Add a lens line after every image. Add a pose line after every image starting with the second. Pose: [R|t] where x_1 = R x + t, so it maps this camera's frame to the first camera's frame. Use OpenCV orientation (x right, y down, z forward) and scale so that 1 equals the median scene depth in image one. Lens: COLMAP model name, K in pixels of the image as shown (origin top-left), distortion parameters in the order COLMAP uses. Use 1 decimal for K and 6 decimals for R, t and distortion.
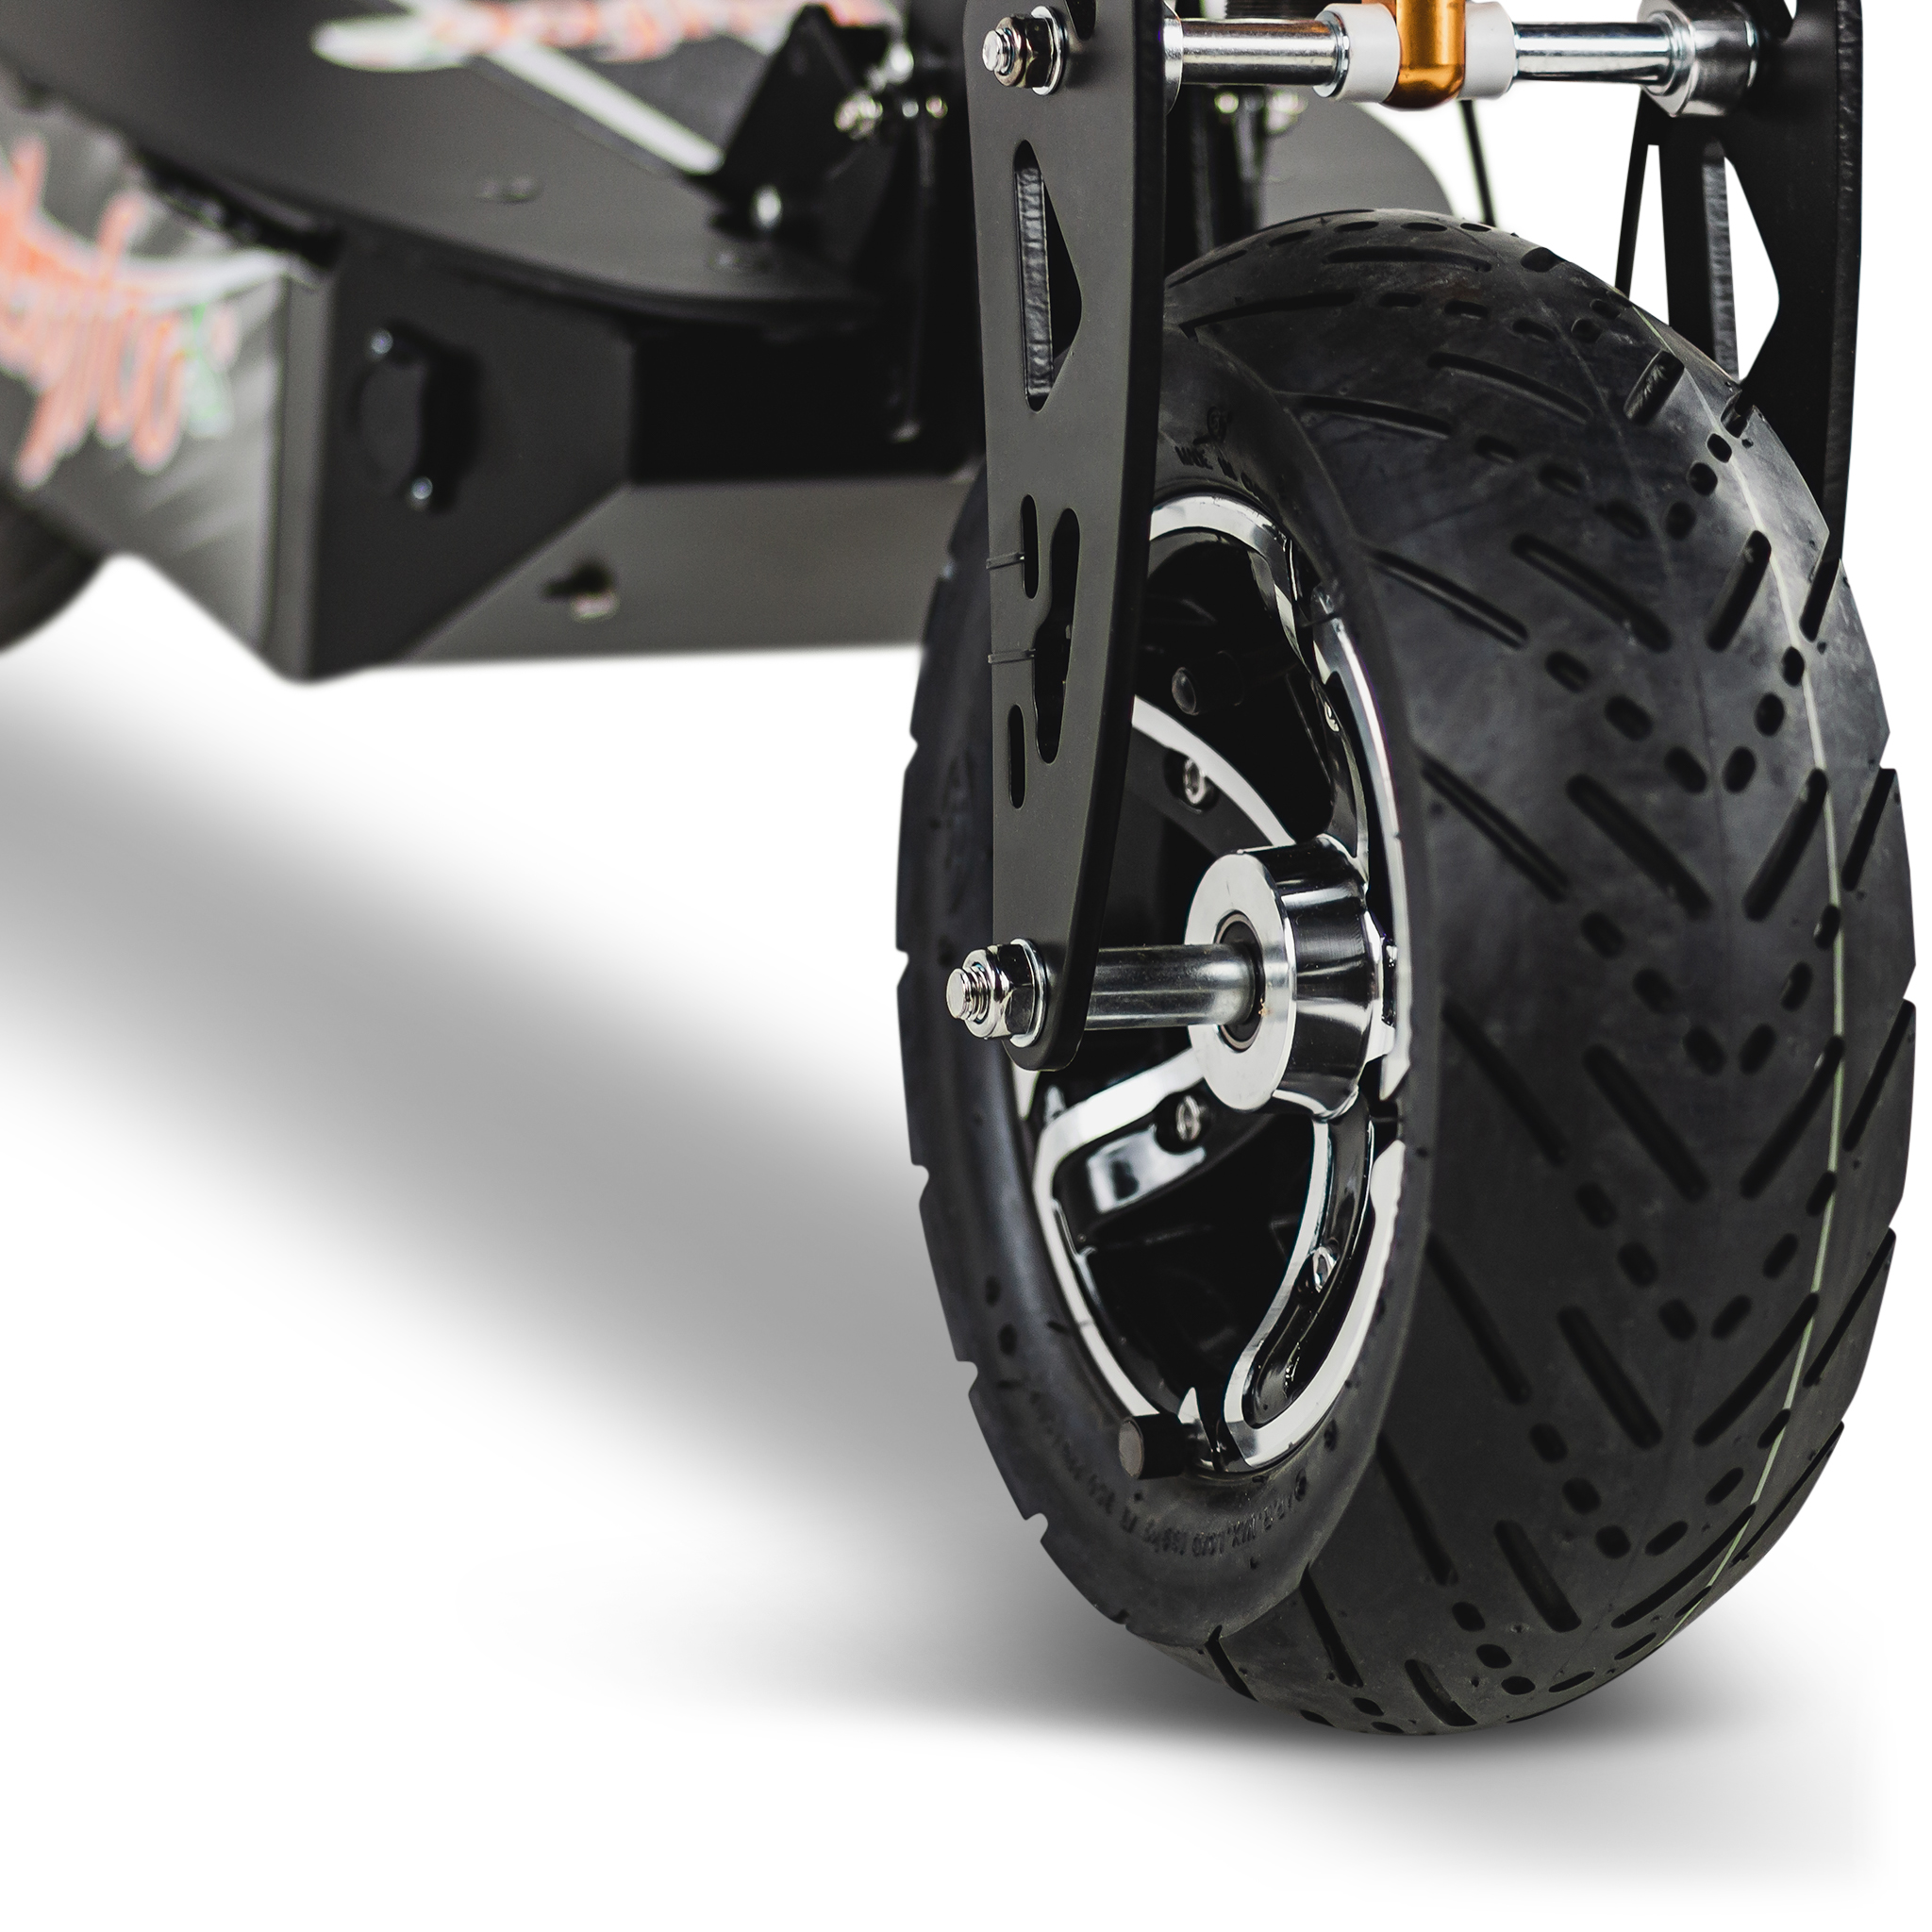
lens RADIAL K [[8819.2, 0, 971.2], [0, 8819.2, 973.8], [0, 0, 1]] dist [0.426337, 0.000000]
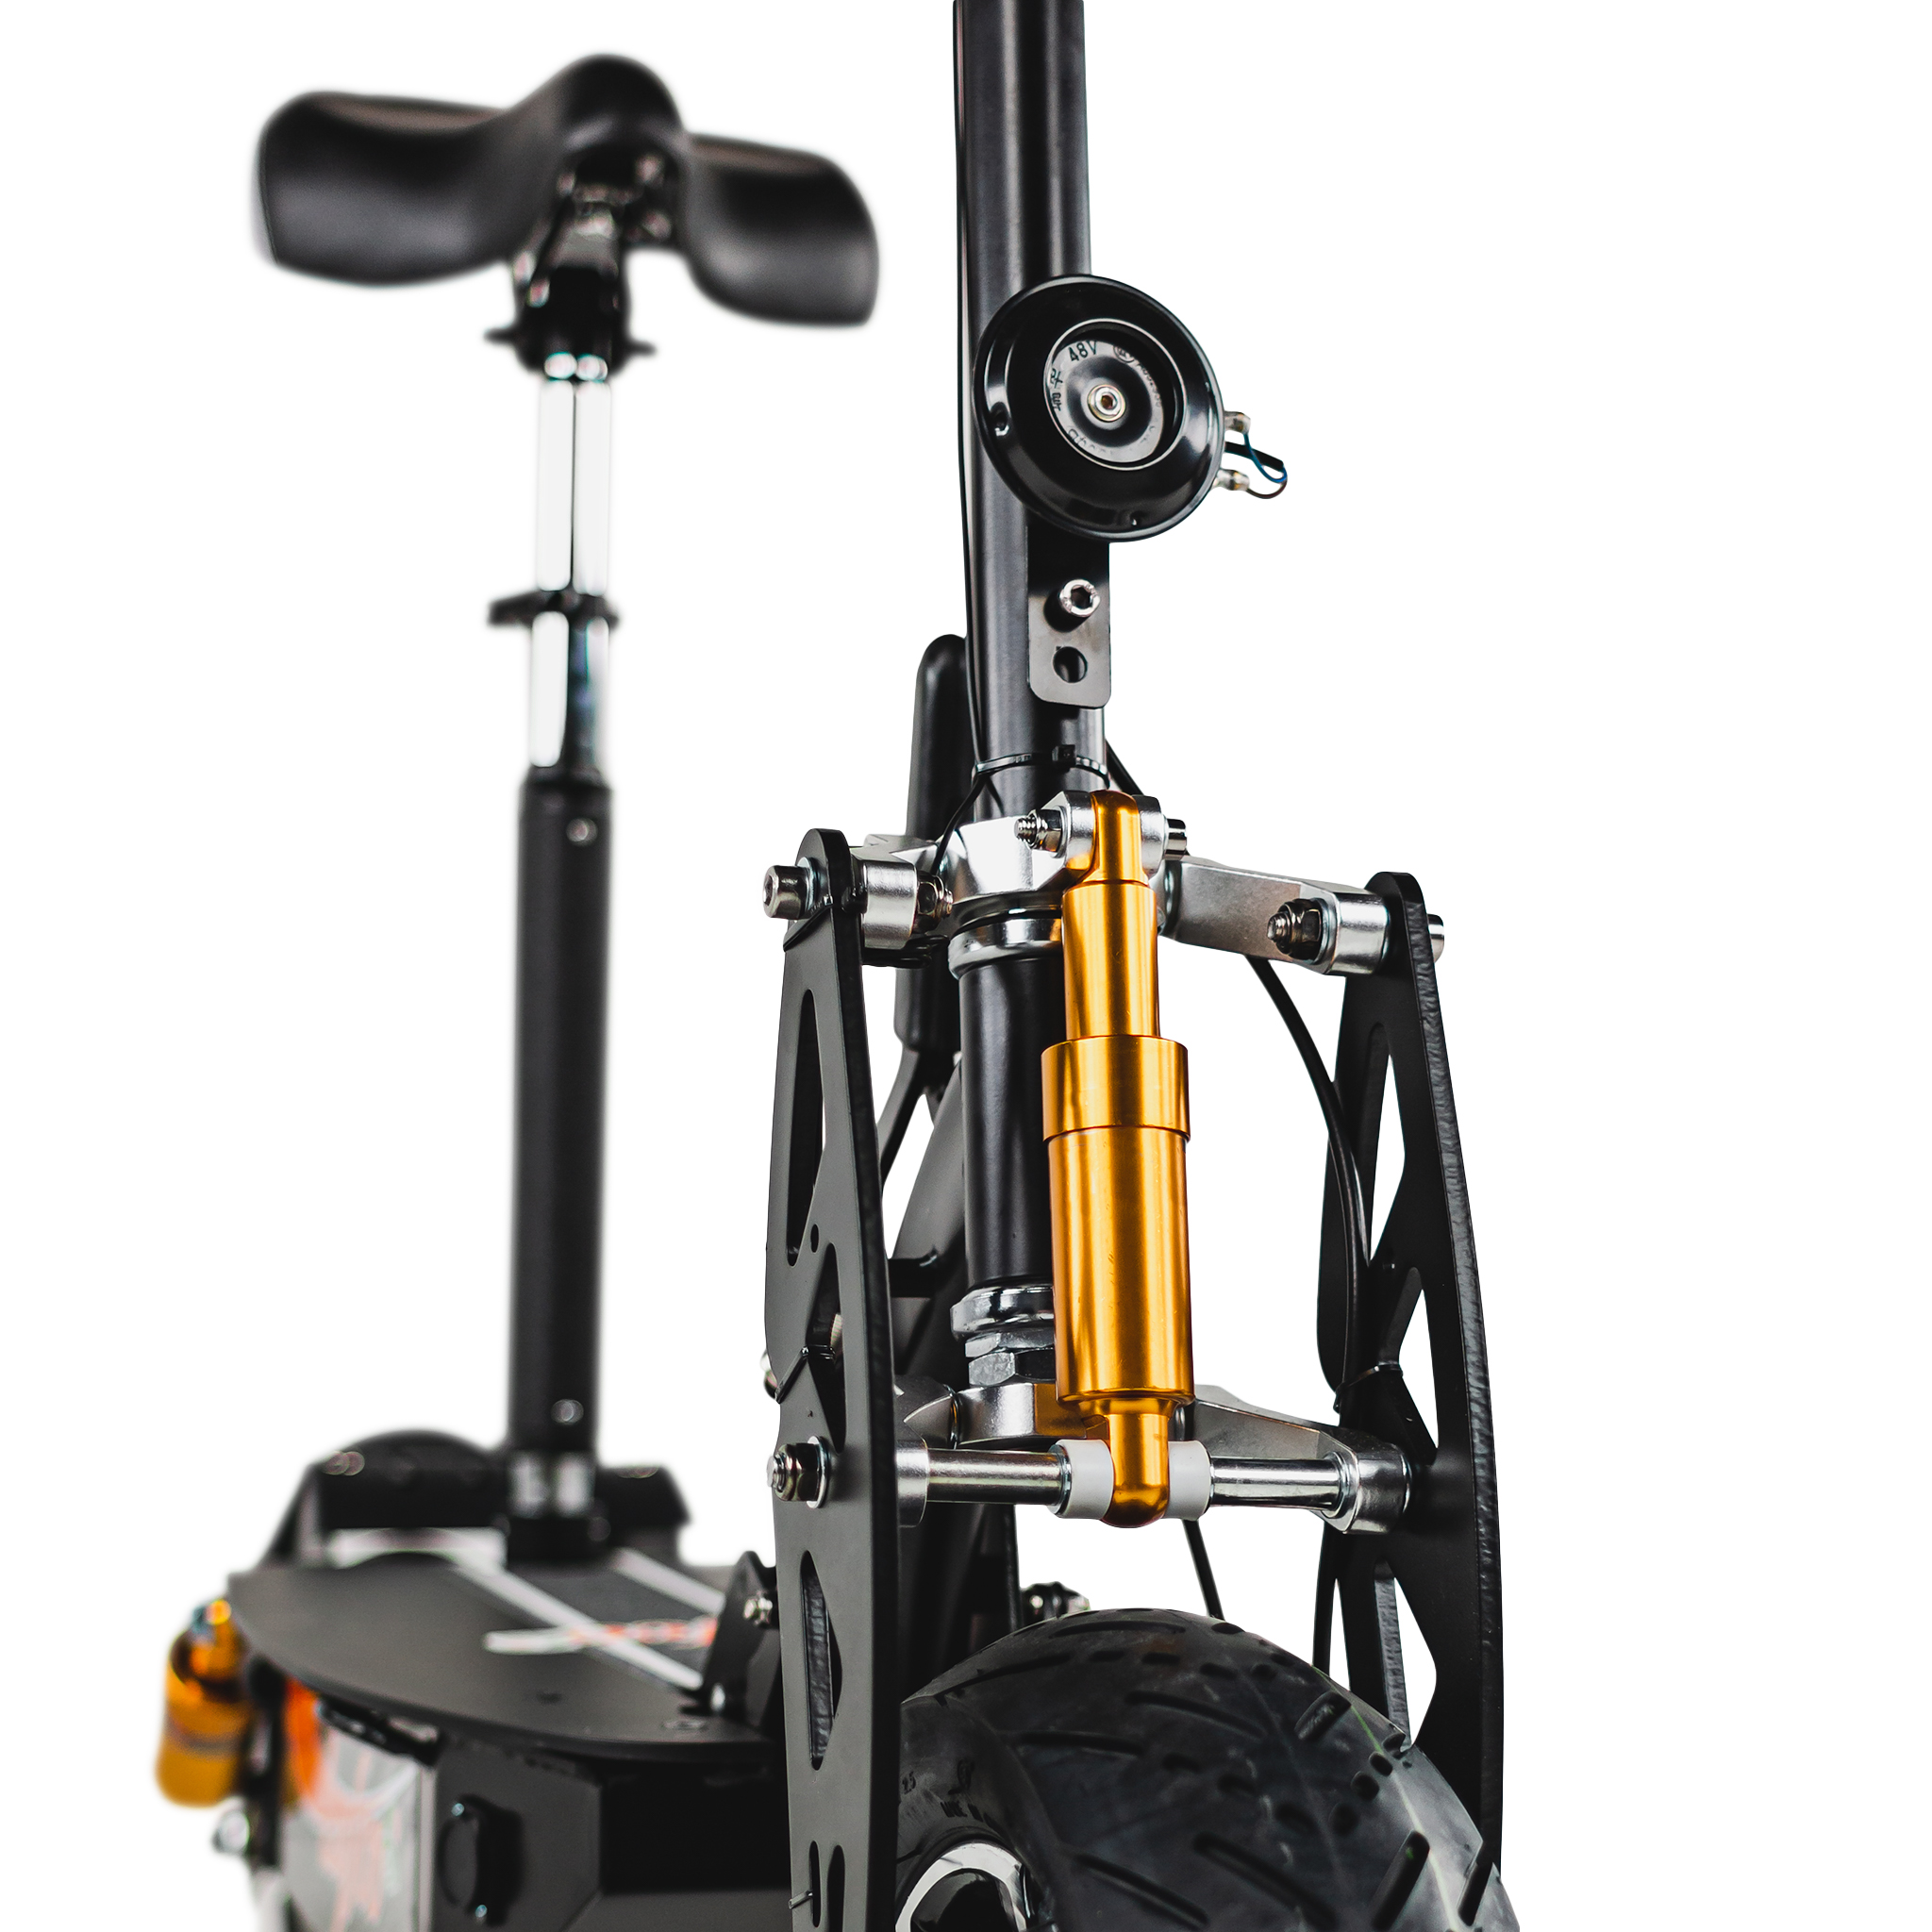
lens RADIAL K [[3427.3, 0, 959.2], [0, 3427.3, 968.2], [0, 0, 1]] dist [-0.260122, 0.000000]
pose [[0.996472, -0.045326, -0.070629, 0.063700], [0.015153, 0.924944, -0.379801, 0.009506], [0.082543, 0.377391, 0.922368, 0.540519]]
